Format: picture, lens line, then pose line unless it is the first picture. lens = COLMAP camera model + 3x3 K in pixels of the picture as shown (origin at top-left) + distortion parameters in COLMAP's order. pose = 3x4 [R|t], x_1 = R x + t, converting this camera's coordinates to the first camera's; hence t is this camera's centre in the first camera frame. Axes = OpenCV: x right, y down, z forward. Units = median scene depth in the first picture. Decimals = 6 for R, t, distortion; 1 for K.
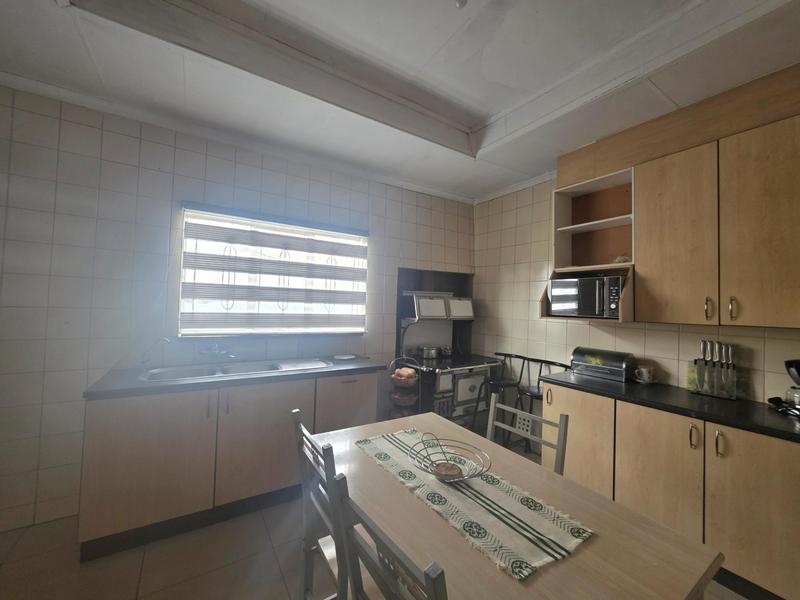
lens RADIAL K [[320.8, 0, 396.9], [0, 320.8, 303.8], [0, 0, 1]] dist [-0.002442, 0.000526]
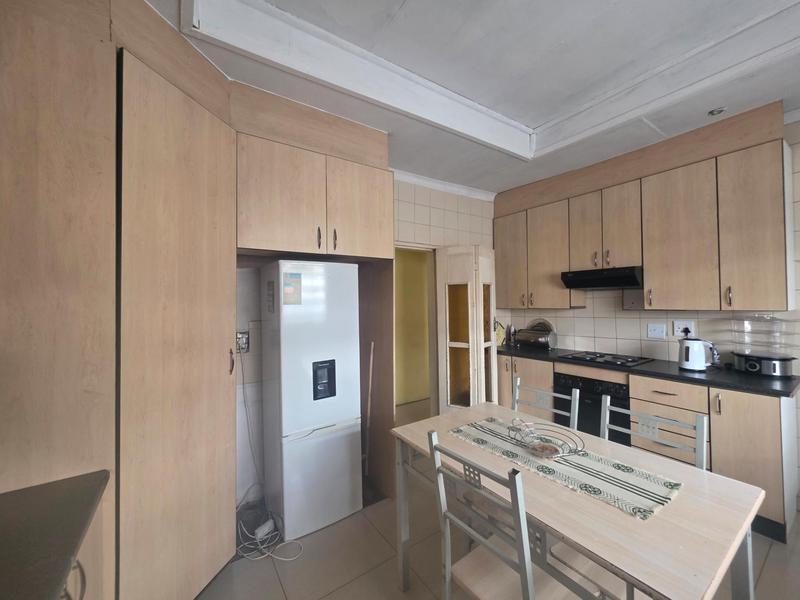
lens RADIAL K [[320.8, 0, 397.1], [0, 320.8, 301.5], [0, 0, 1]] dist [-0.002442, 0.000526]
pose [[-0.999905, -0.007260, -0.011702, 0.321032], [-0.007337, 0.999952, 0.006518, -0.010022], [0.011654, 0.006603, -0.999910, 0.964432]]
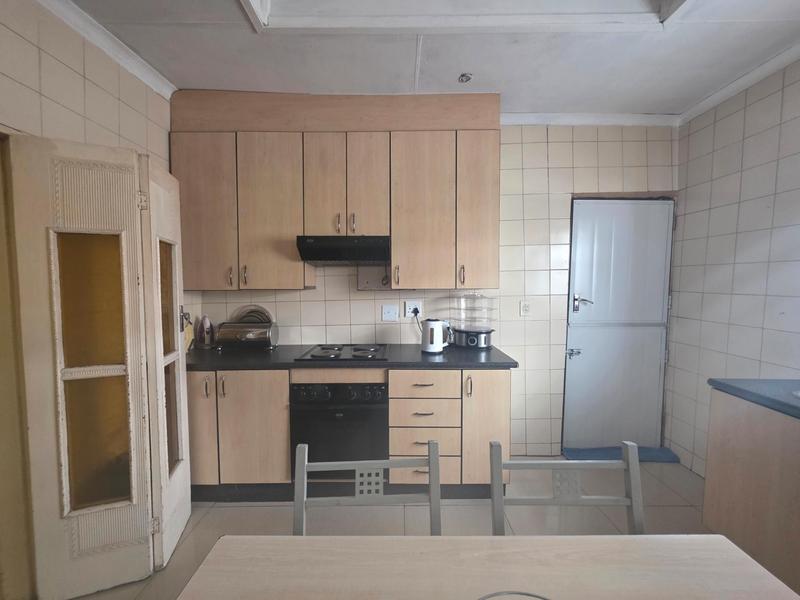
lens RADIAL K [[320.8, 0, 400.7], [0, 320.8, 296.8], [0, 0, 1]] dist [-0.002442, 0.000526]
pose [[-0.545614, 0.013184, -0.837933, 0.296392], [-0.015285, 0.999553, 0.025679, -0.002839], [0.837897, 0.026818, -0.545169, 0.812723]]
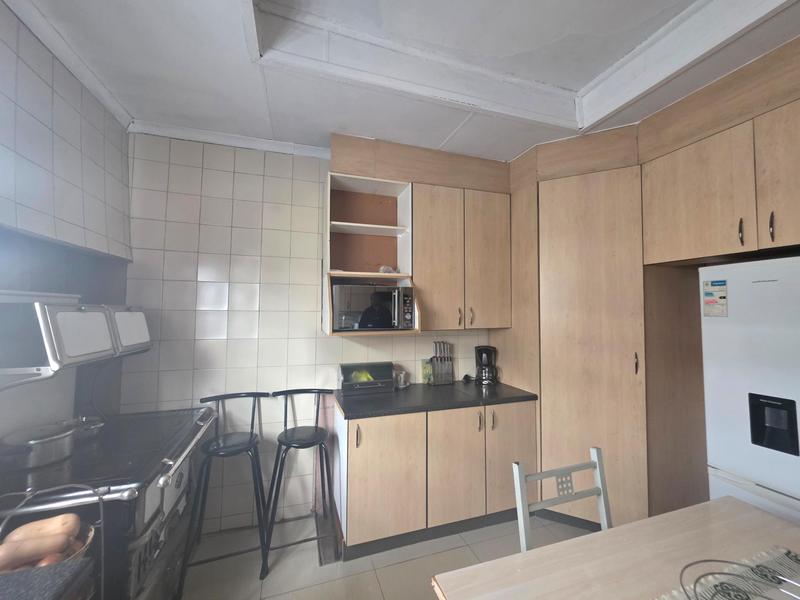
lens RADIAL K [[320.8, 0, 400.3], [0, 320.8, 298.4], [0, 0, 1]] dist [-0.002442, 0.000526]
pose [[0.245650, 0.017382, 0.969203, -0.238570], [0.007359, 0.999777, -0.019795, -0.025268], [-0.969331, 0.011996, 0.245468, 0.661694]]
